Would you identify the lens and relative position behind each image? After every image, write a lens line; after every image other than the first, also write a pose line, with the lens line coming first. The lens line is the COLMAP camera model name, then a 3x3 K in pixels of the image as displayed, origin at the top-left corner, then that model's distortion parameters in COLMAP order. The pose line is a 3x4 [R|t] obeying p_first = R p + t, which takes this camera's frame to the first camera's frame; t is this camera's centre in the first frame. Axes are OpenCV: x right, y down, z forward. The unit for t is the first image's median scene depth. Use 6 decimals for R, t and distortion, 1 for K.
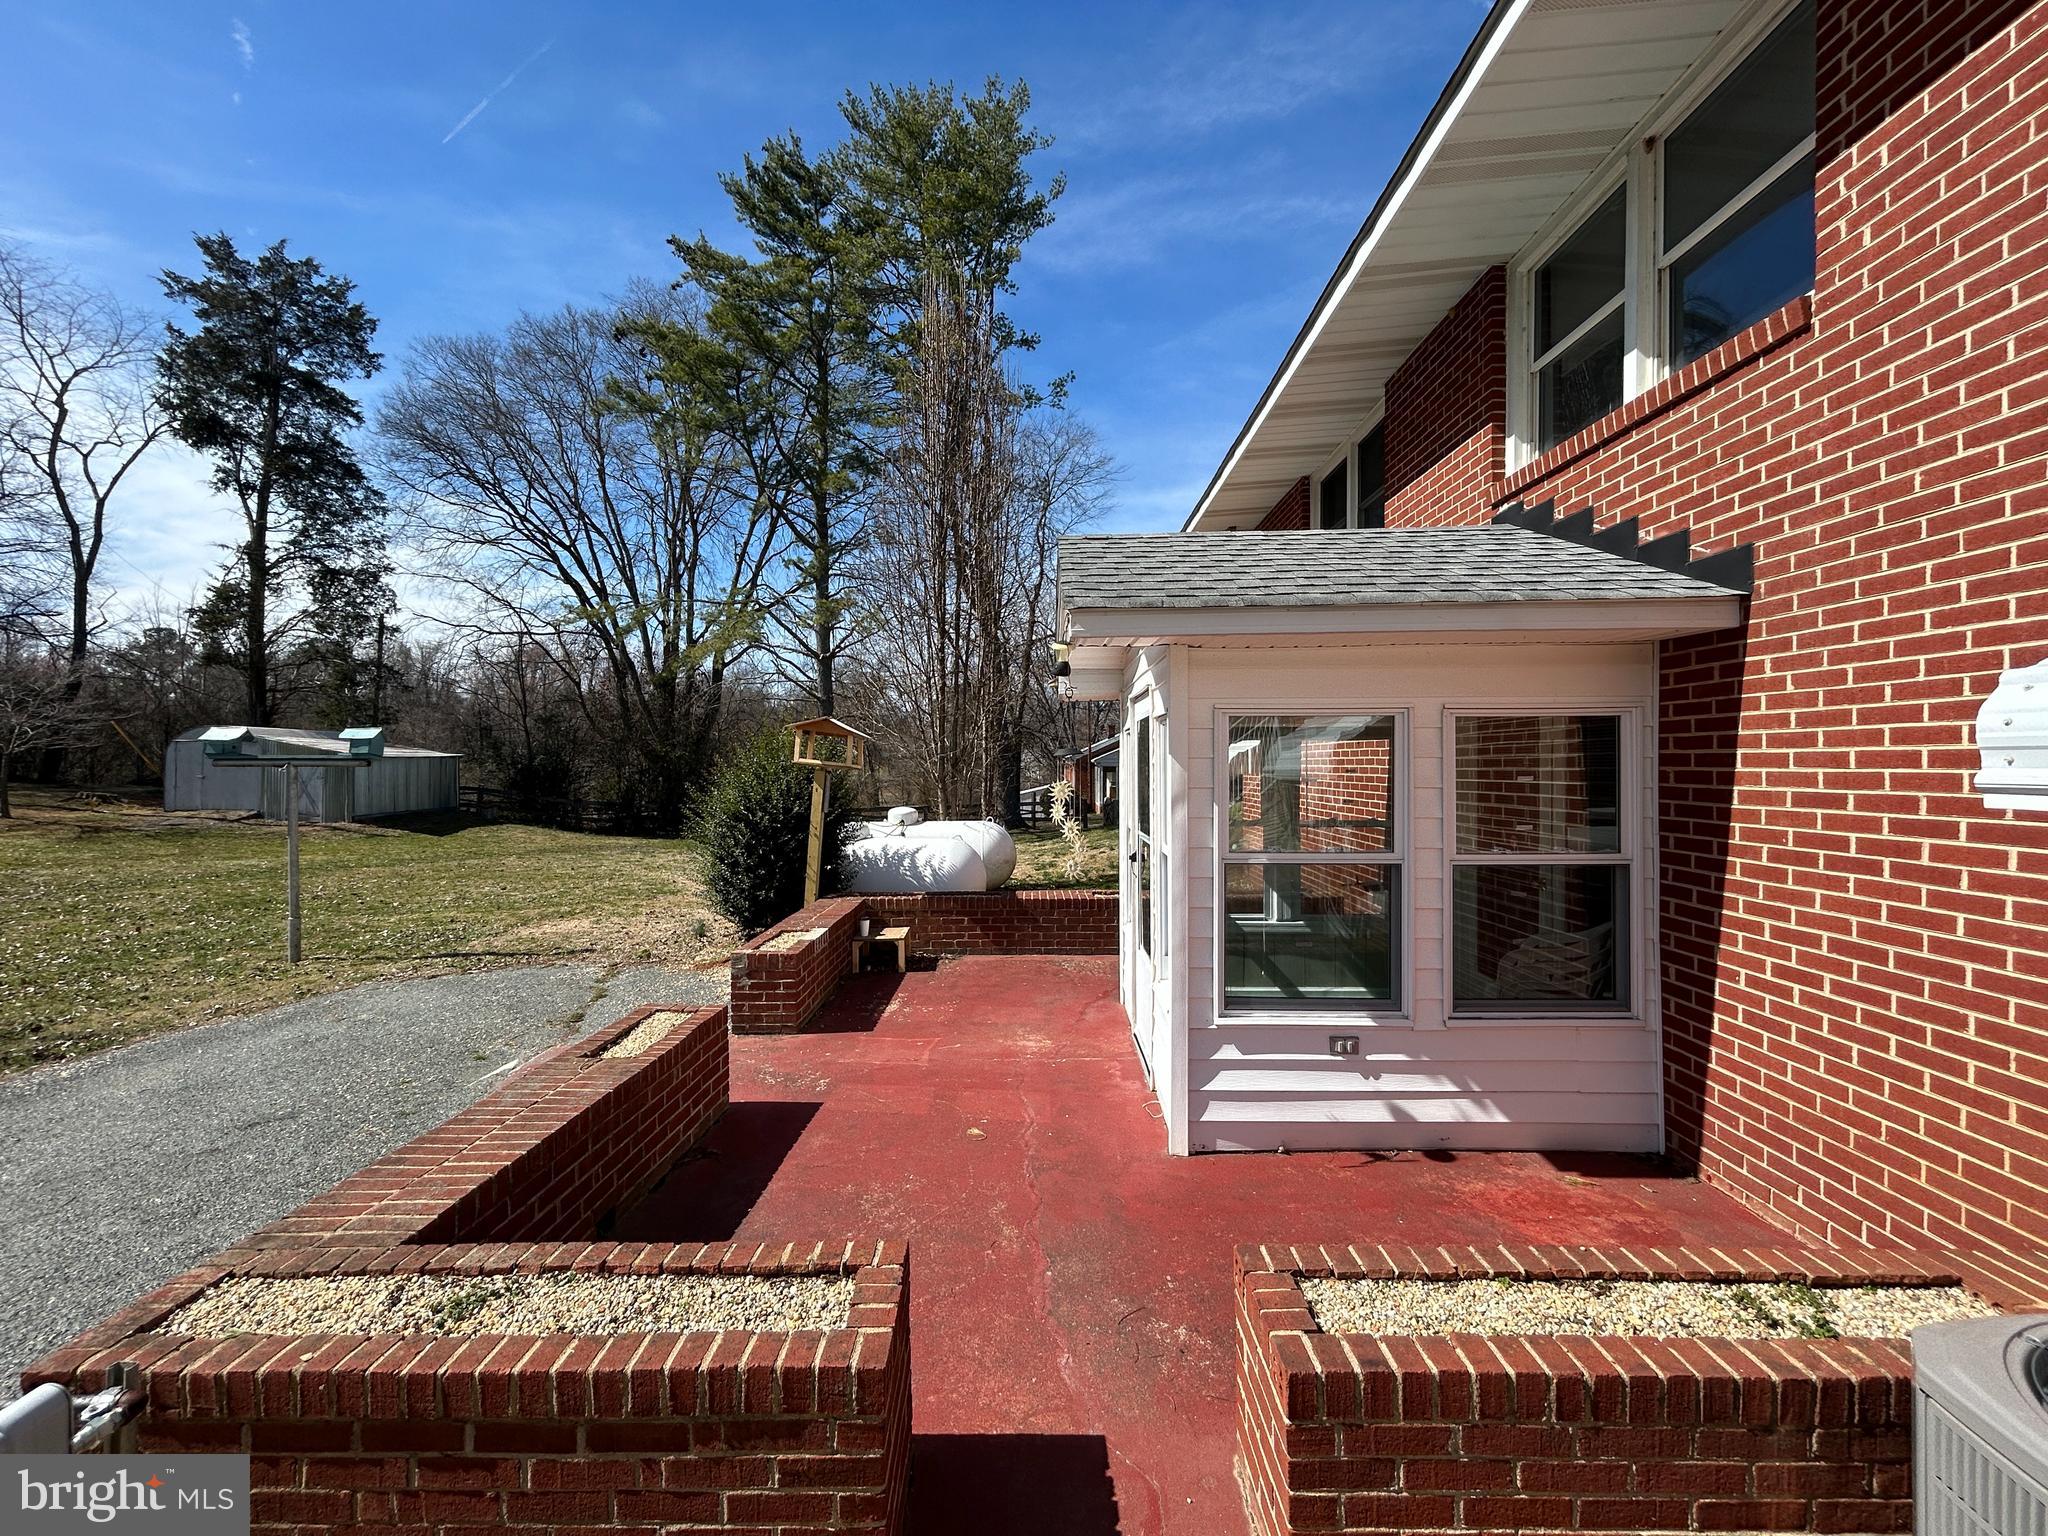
lens RADIAL K [[822.4, 0, 1024.0], [0, 822.4, 768.0], [0, 0, 1]] dist [0.002506, 0.000234]
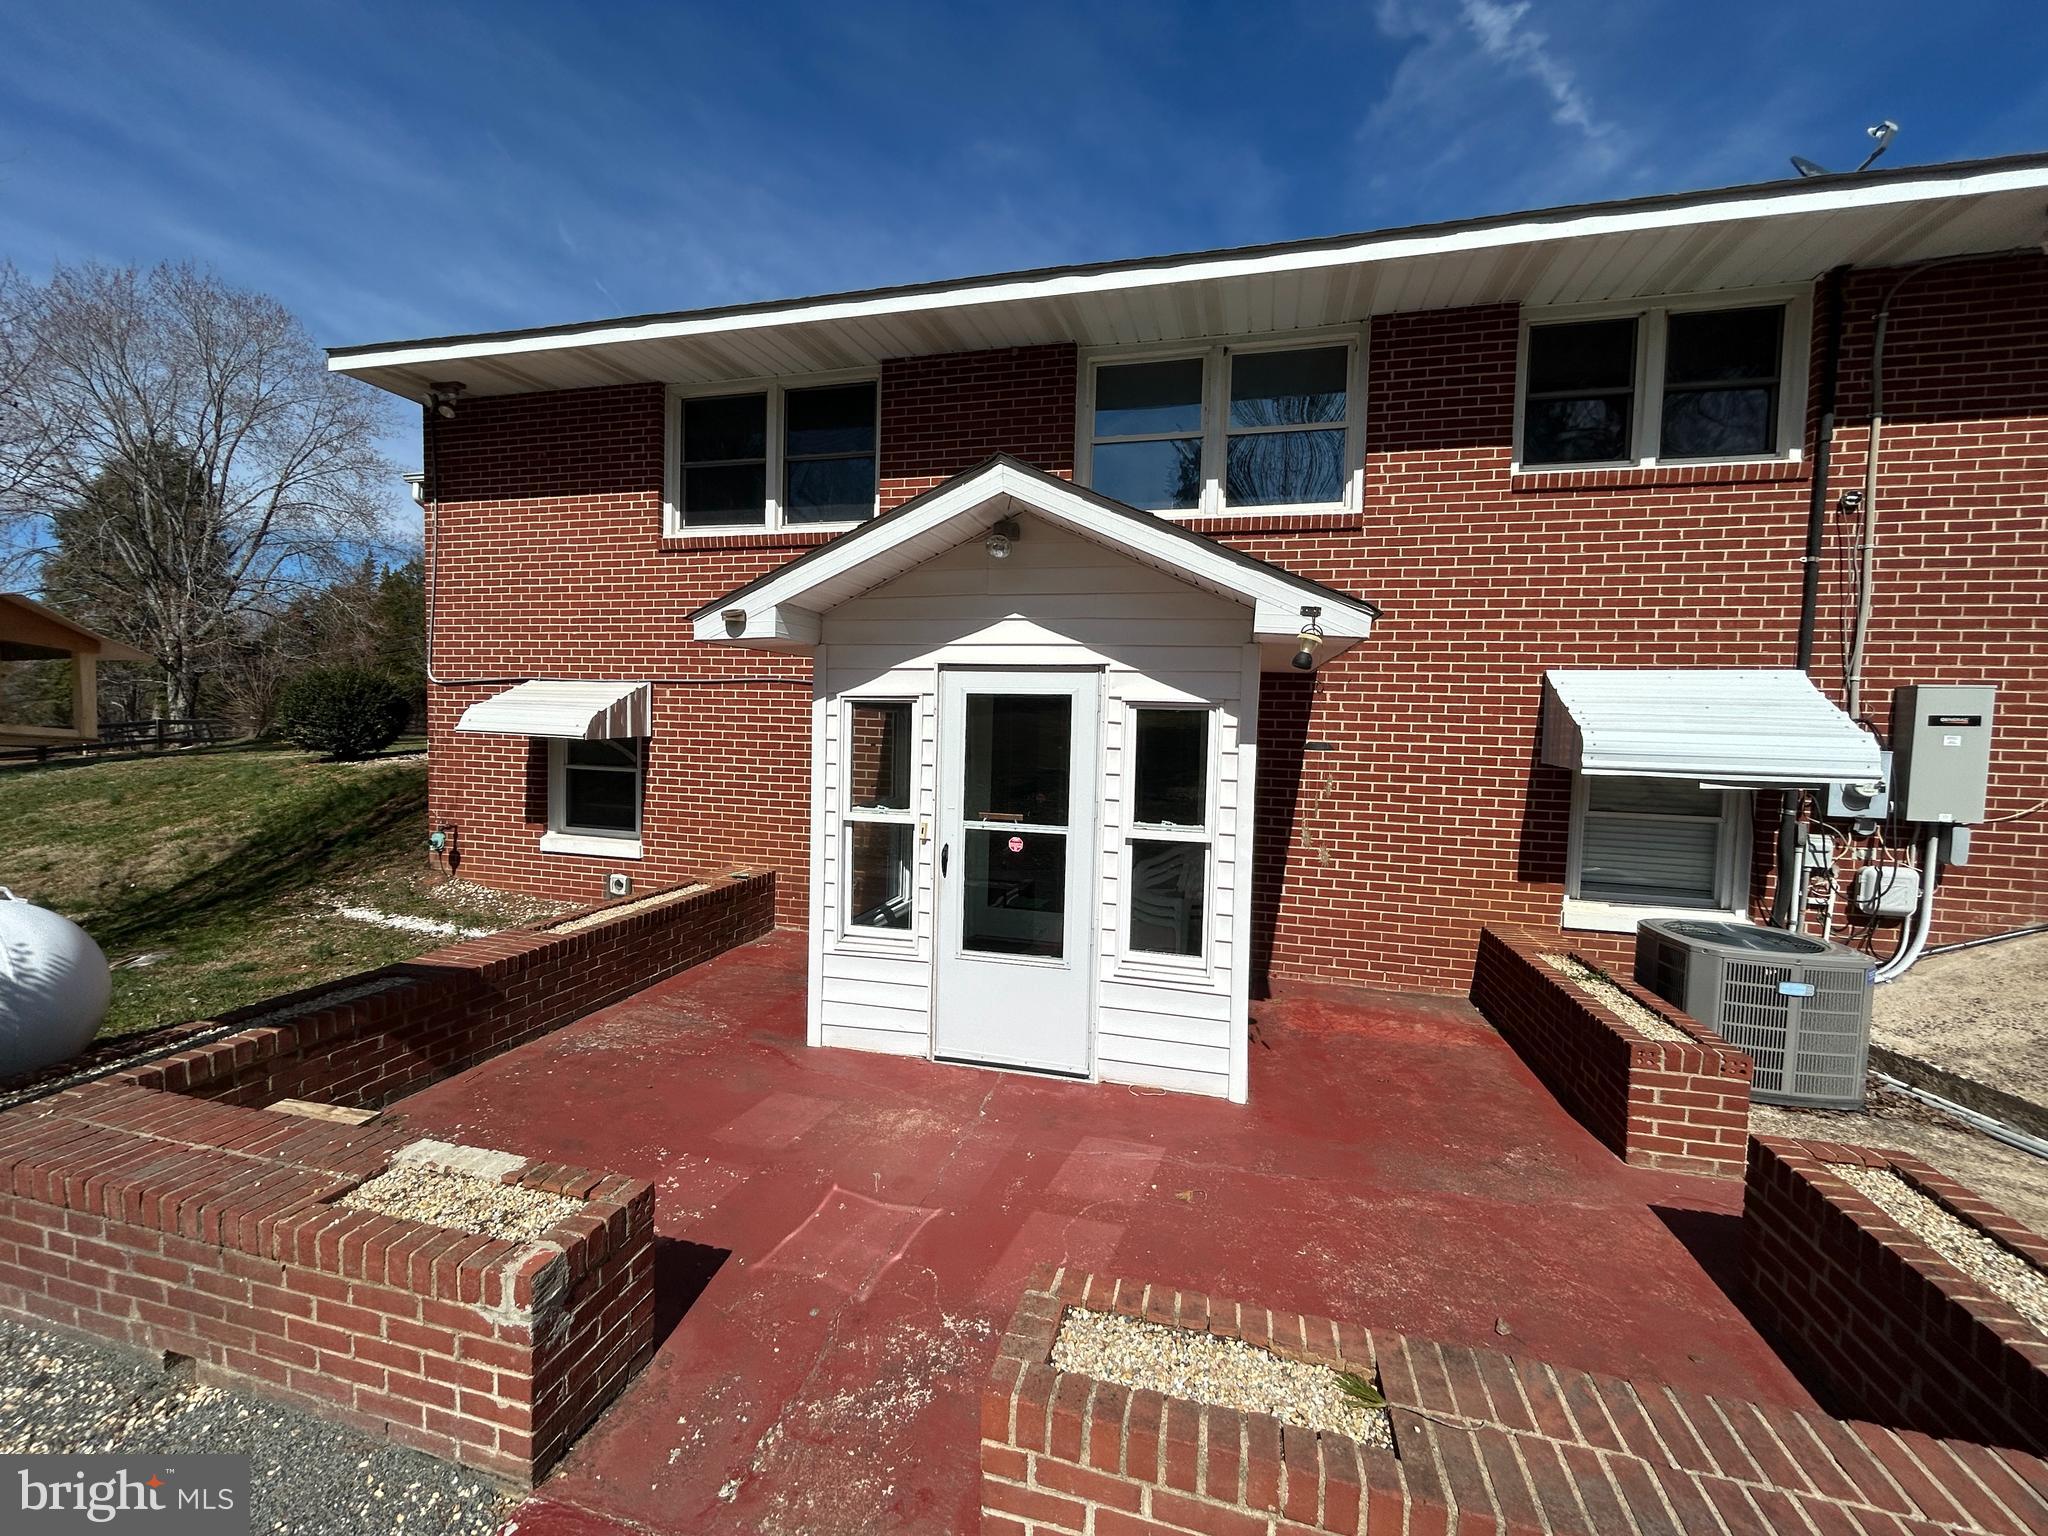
lens RADIAL K [[822.4, 0, 1024.0], [0, 822.4, 768.0], [0, 0, 1]] dist [0.002506, 0.000234]
pose [[0.230030, -0.040669, 0.972333, -1.196049], [-0.024526, 0.998567, 0.047569, -0.034428], [-0.972874, -0.034789, 0.228703, 1.324865]]
